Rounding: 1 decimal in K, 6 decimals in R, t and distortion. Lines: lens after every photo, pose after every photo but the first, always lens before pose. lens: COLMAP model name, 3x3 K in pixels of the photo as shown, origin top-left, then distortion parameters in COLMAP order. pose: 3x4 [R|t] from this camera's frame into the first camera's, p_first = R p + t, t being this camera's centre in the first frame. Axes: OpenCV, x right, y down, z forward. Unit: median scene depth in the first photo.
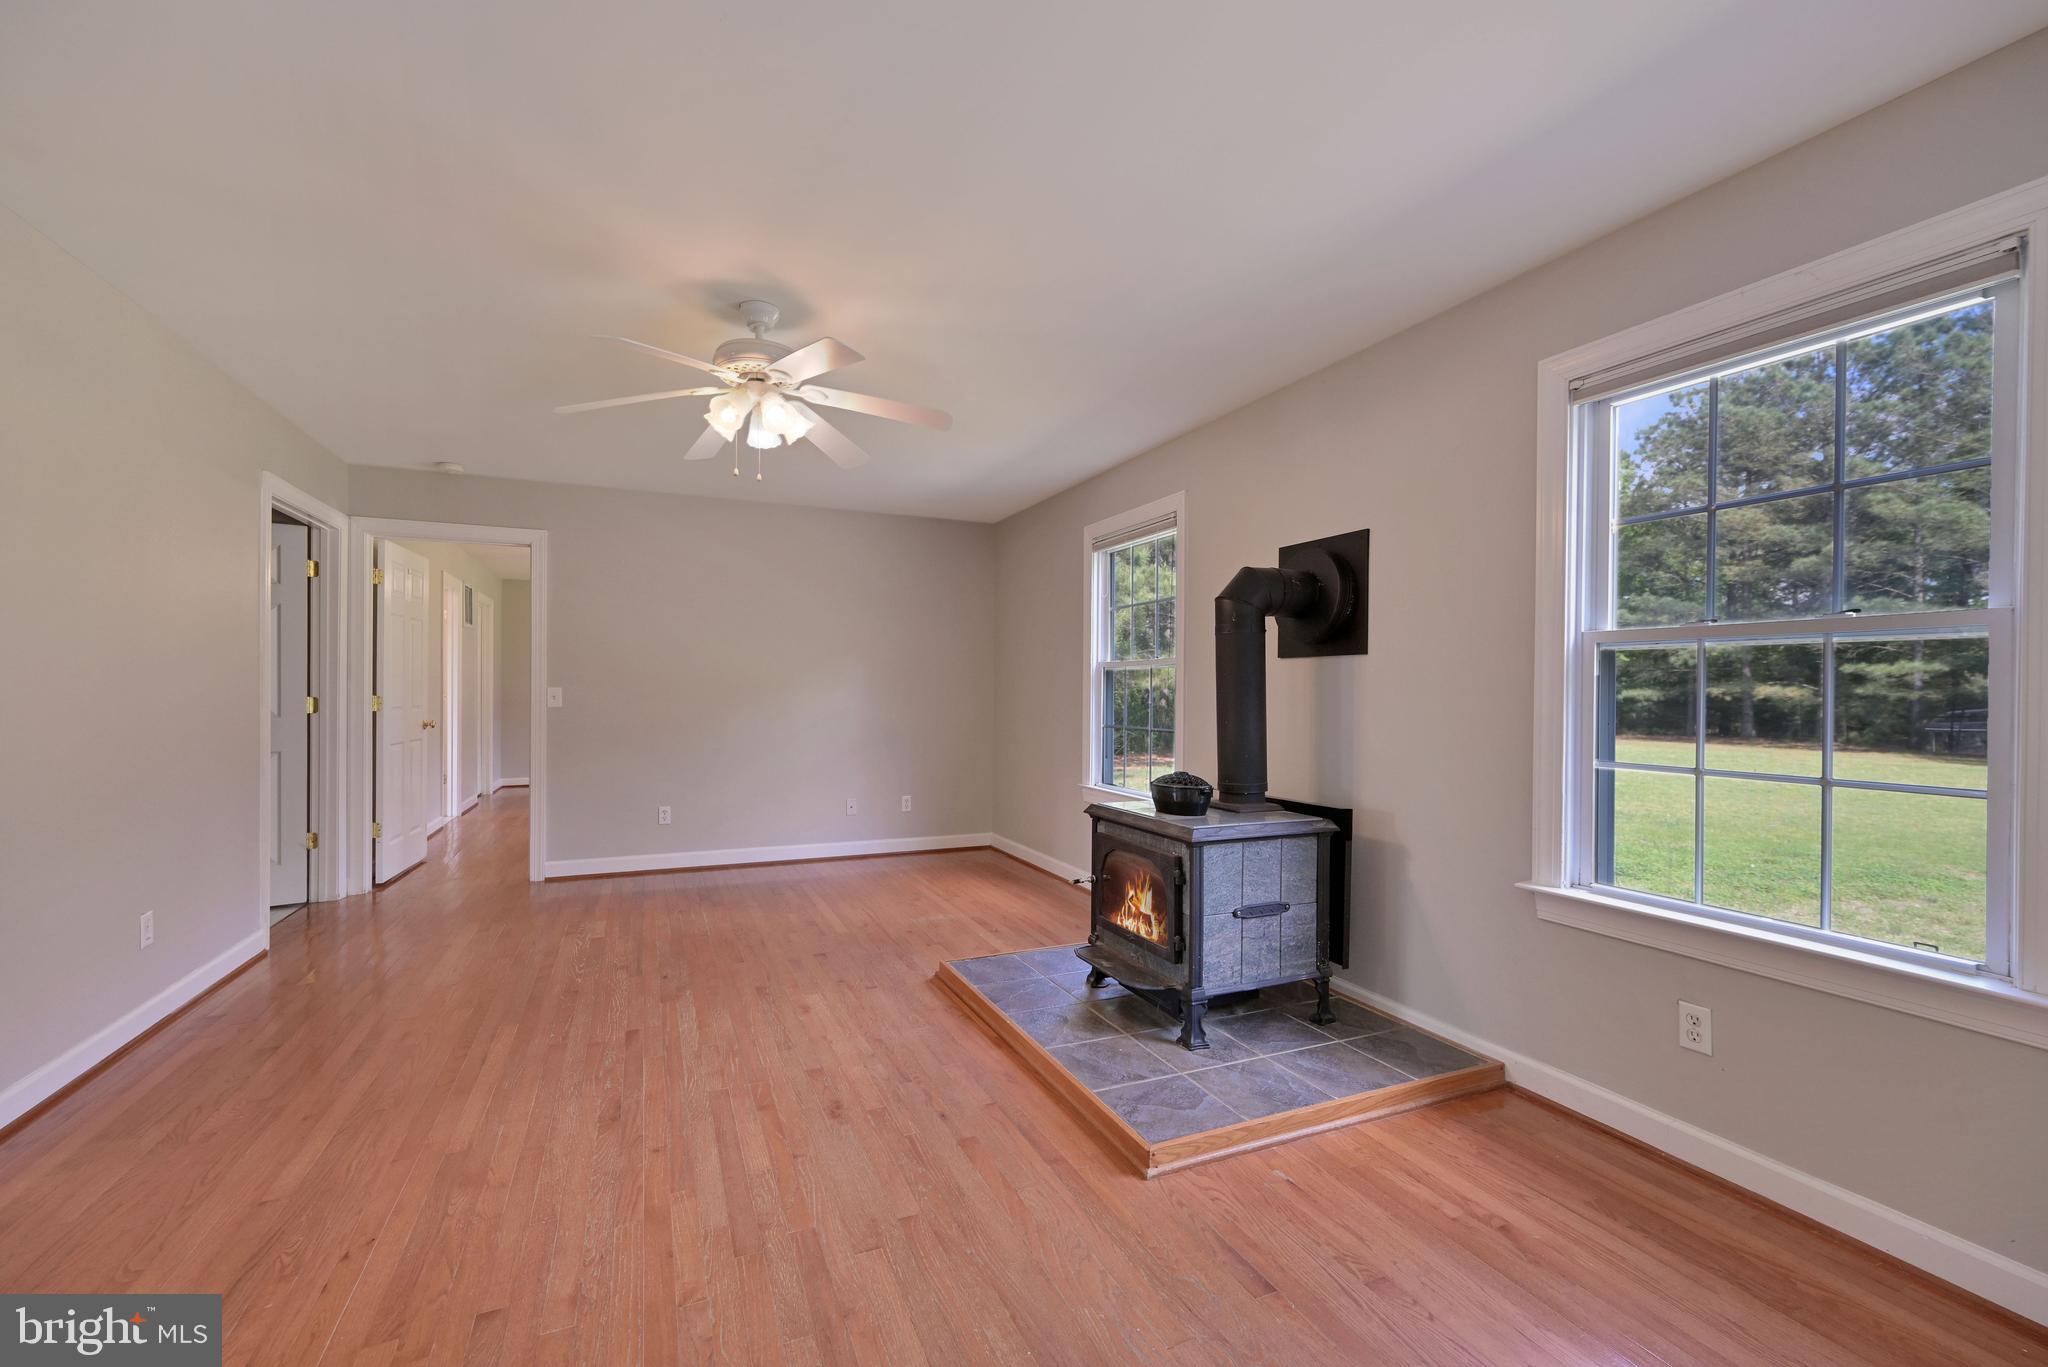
lens RADIAL K [[831.8, 0, 1011.7], [0, 831.8, 696.3], [0, 0, 1]] dist [0.004039, 0.000293]
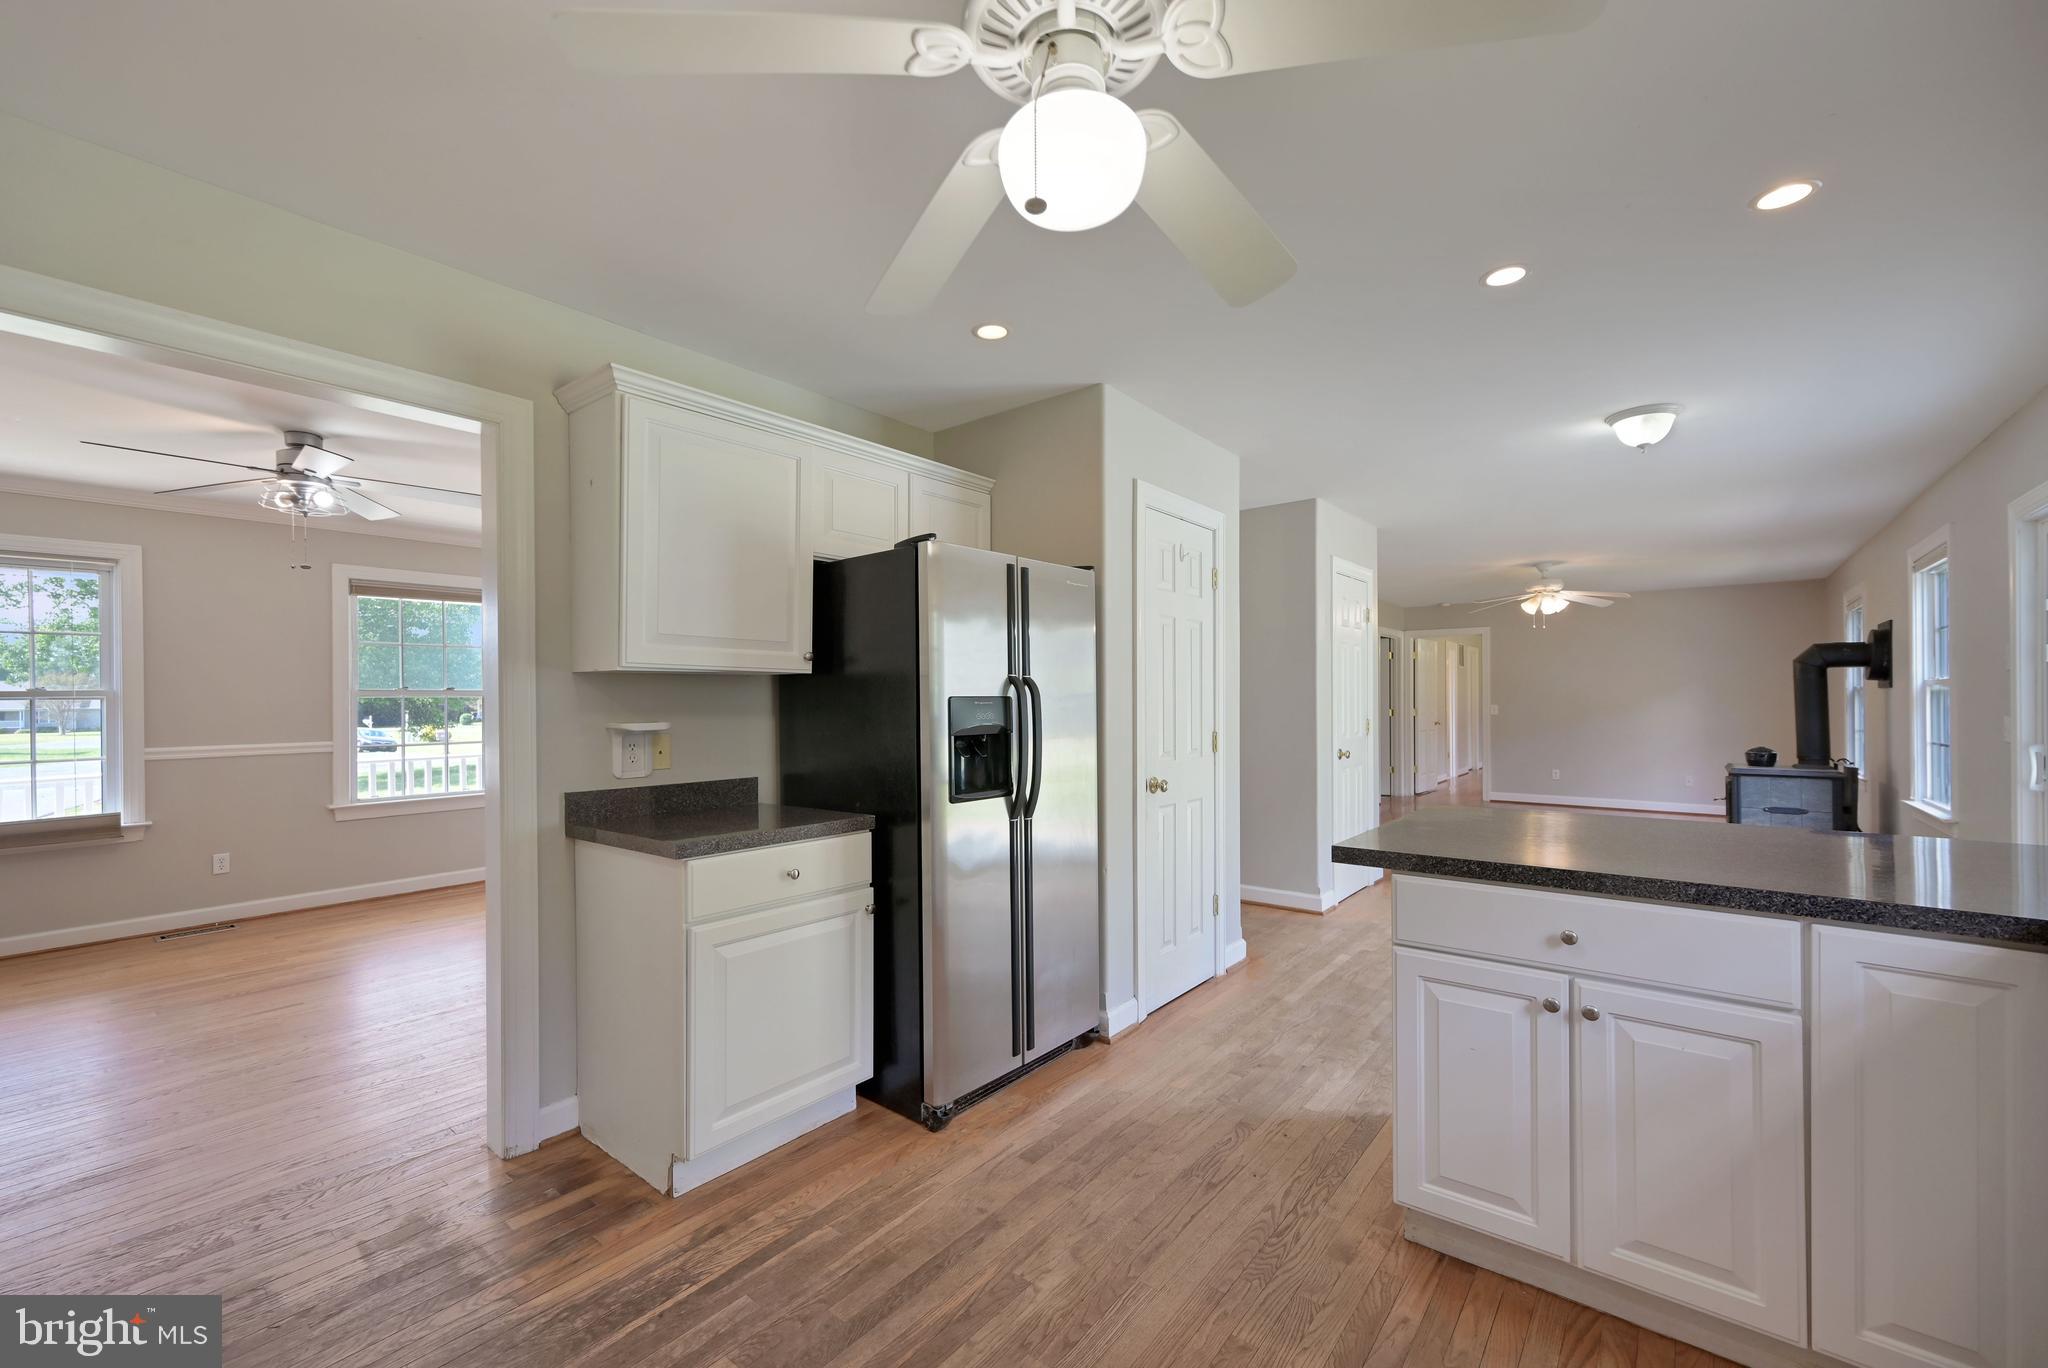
lens RADIAL K [[831.8, 0, 1017.3], [0, 831.8, 700.8], [0, 0, 1]] dist [0.004039, 0.000293]
pose [[0.459143, -0.010978, -0.888294, 1.256619], [0.003985, 0.999939, -0.010298, -0.009253], [0.888353, 0.001188, 0.459159, -1.669970]]
